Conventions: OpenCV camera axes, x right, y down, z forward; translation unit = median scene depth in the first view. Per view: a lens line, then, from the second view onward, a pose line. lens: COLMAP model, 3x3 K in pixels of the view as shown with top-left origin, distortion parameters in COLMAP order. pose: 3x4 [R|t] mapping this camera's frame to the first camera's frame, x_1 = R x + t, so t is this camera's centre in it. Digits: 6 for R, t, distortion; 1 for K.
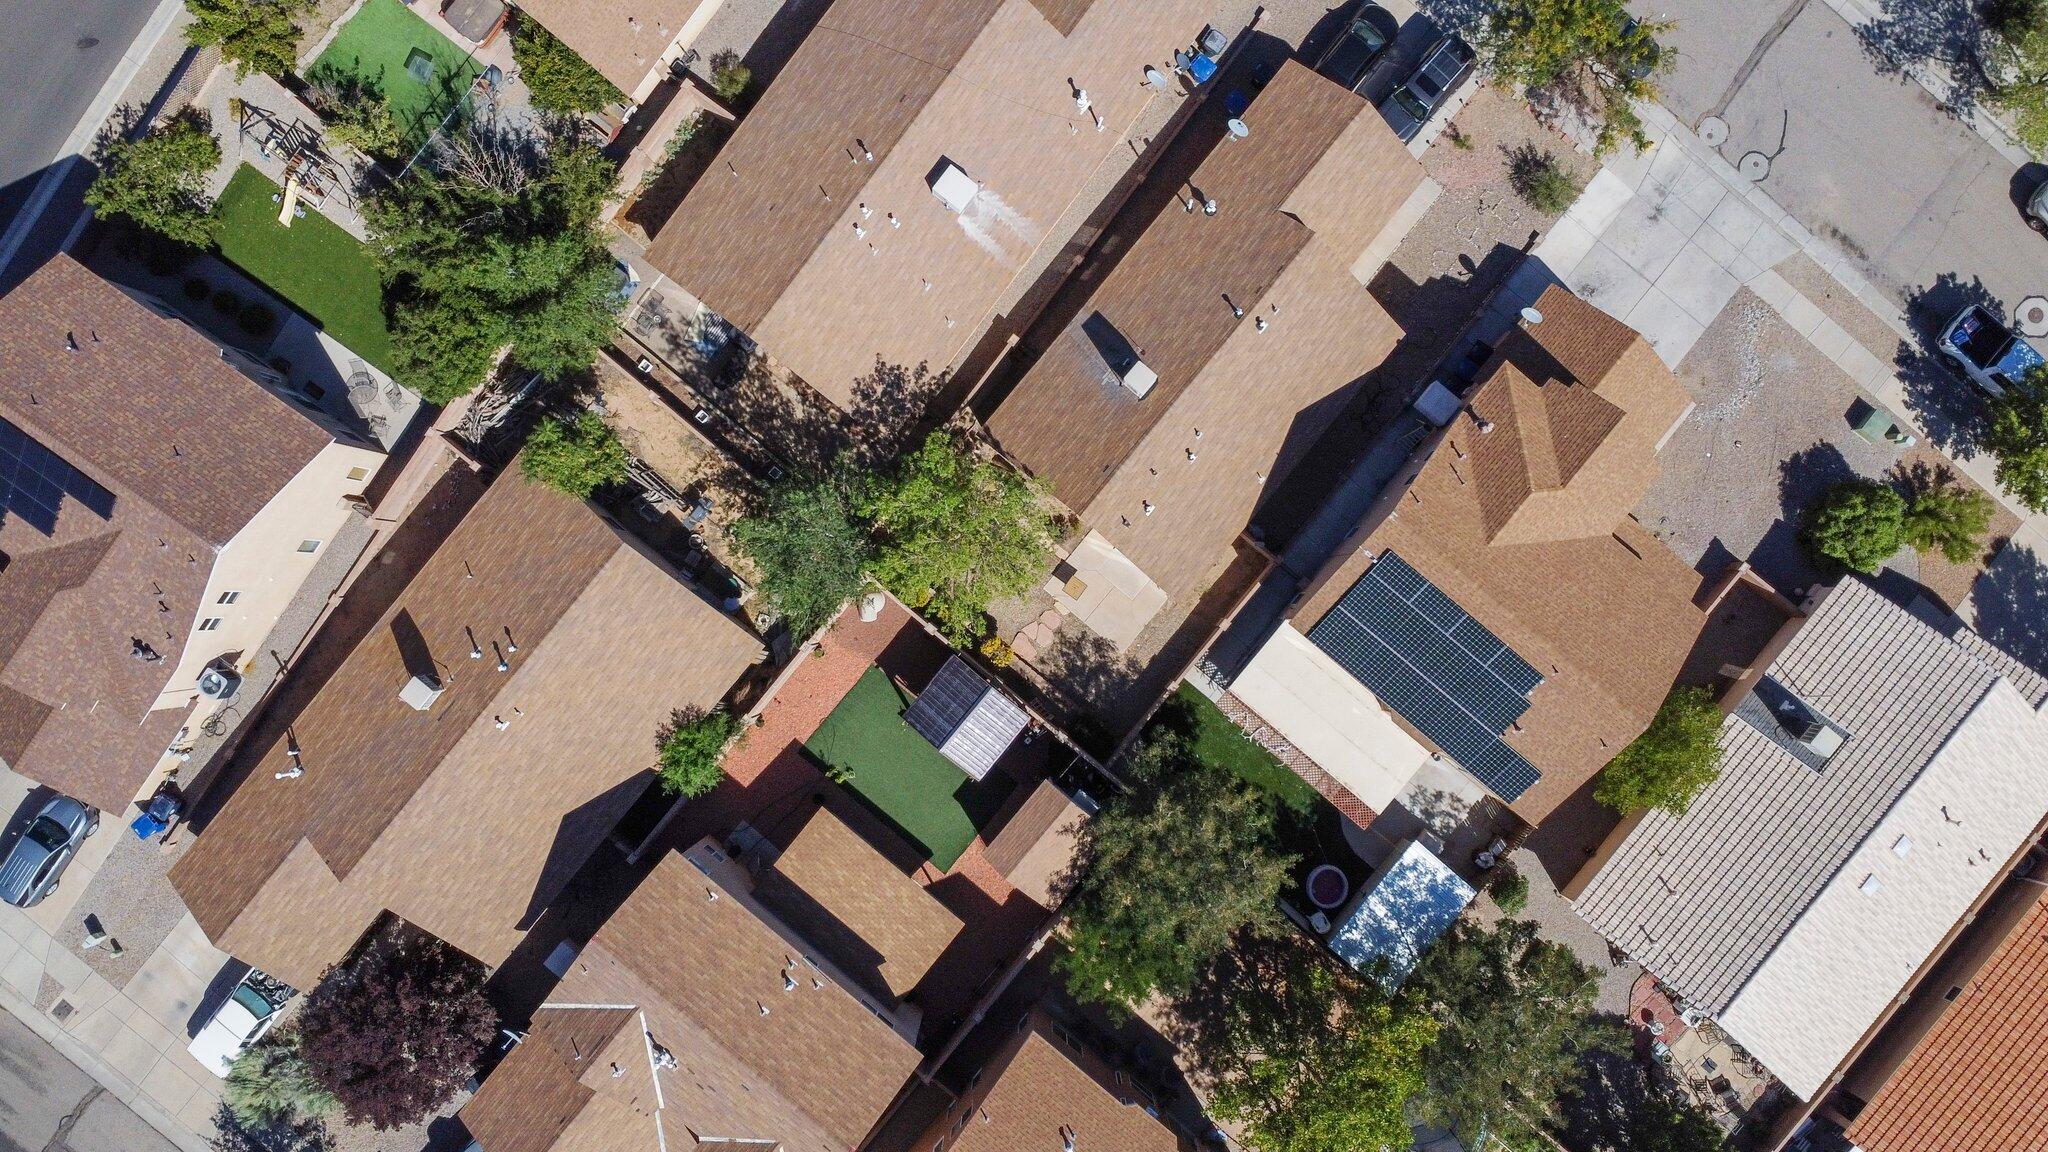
lens RADIAL K [[1564.7, 0, 1026.1], [0, 1564.7, 587.4], [0, 0, 1]] dist [-0.008107, -0.002708]
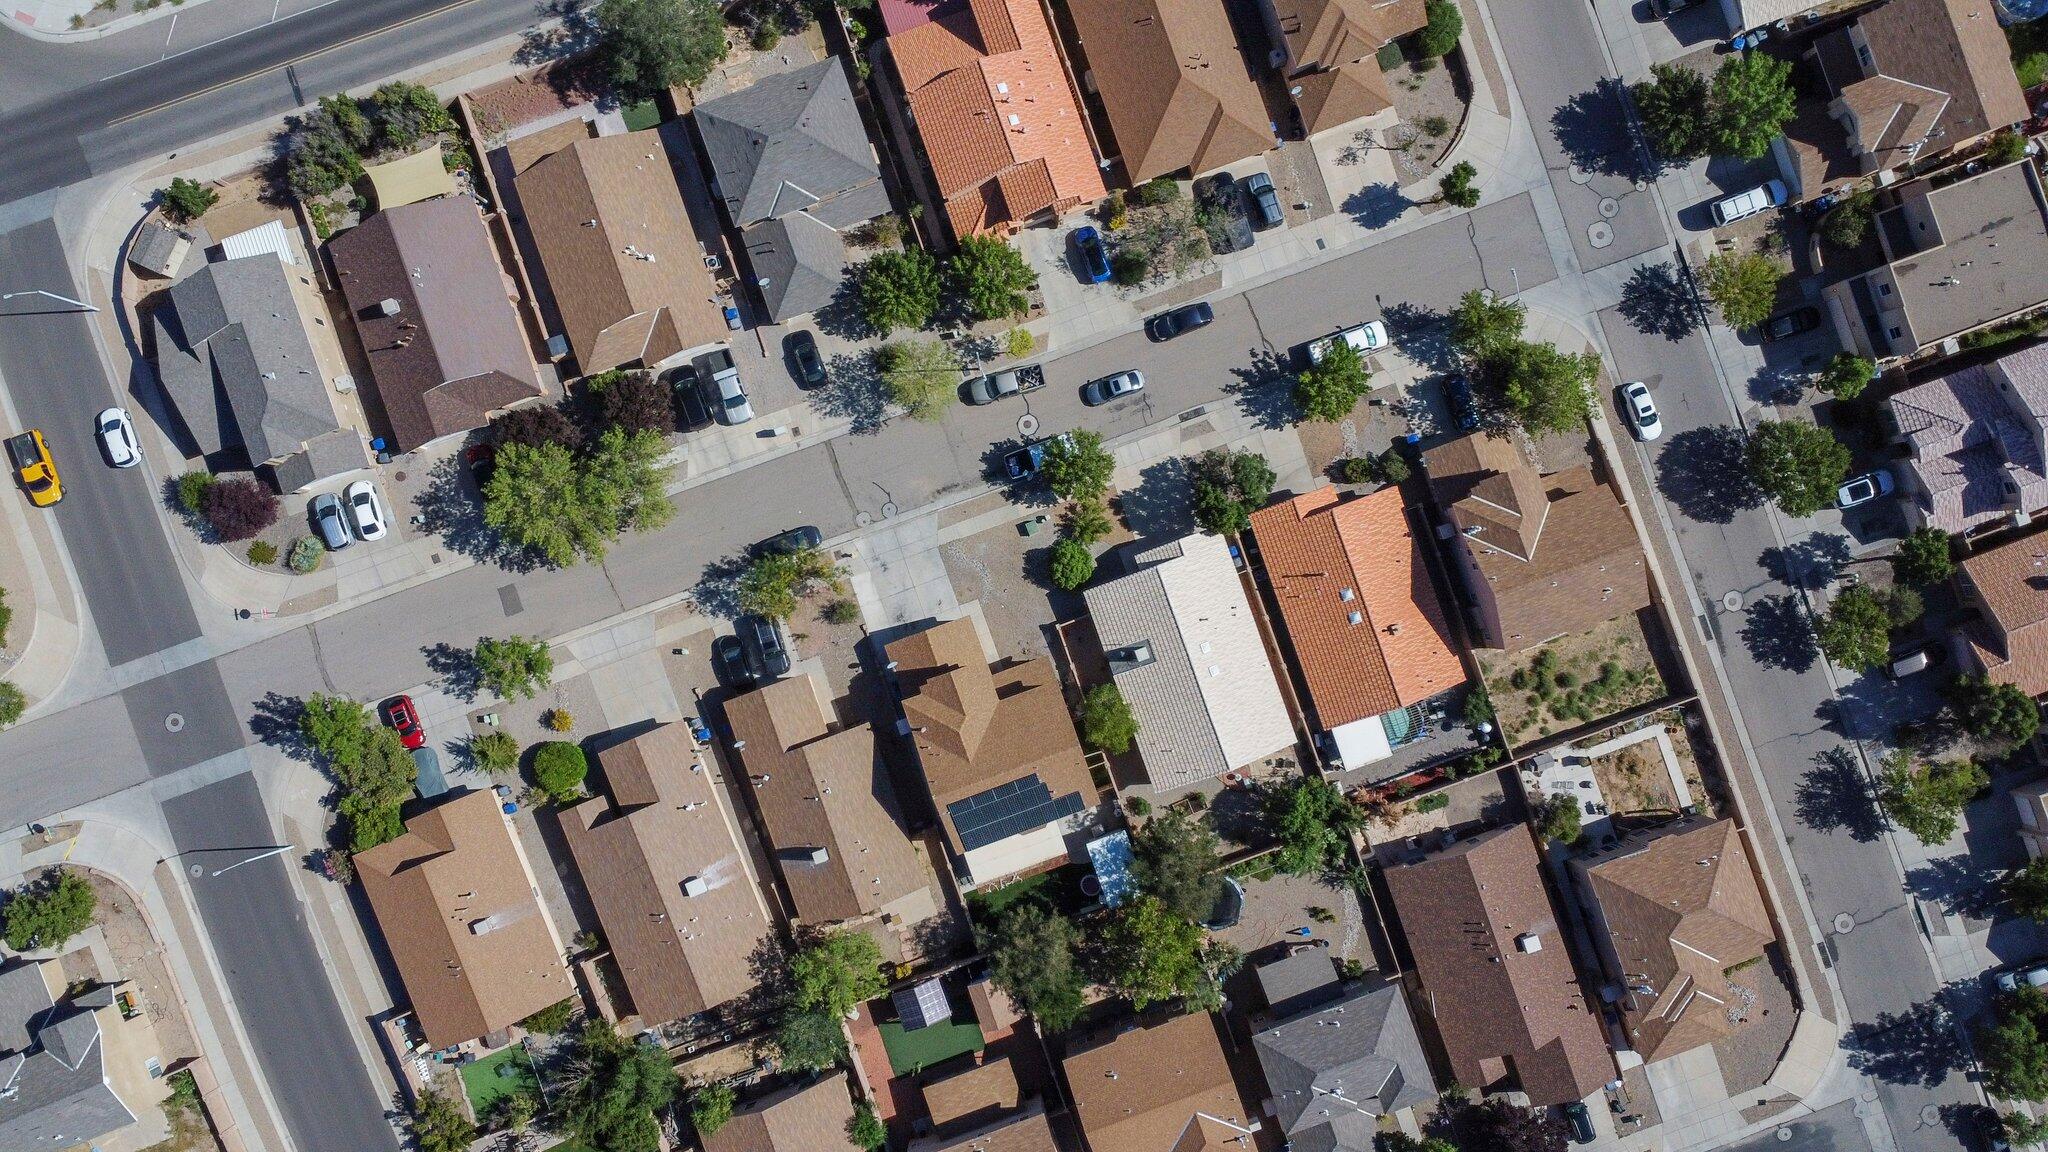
lens RADIAL K [[1564.7, 0, 1014.4], [0, 1564.7, 572.5], [0, 0, 1]] dist [-0.008107, -0.002708]
pose [[0.507957, -0.861347, 0.007820, 0.484988], [0.861382, 0.507938, -0.004345, -0.087572], [-0.000230, 0.008943, 0.999960, -1.021721]]
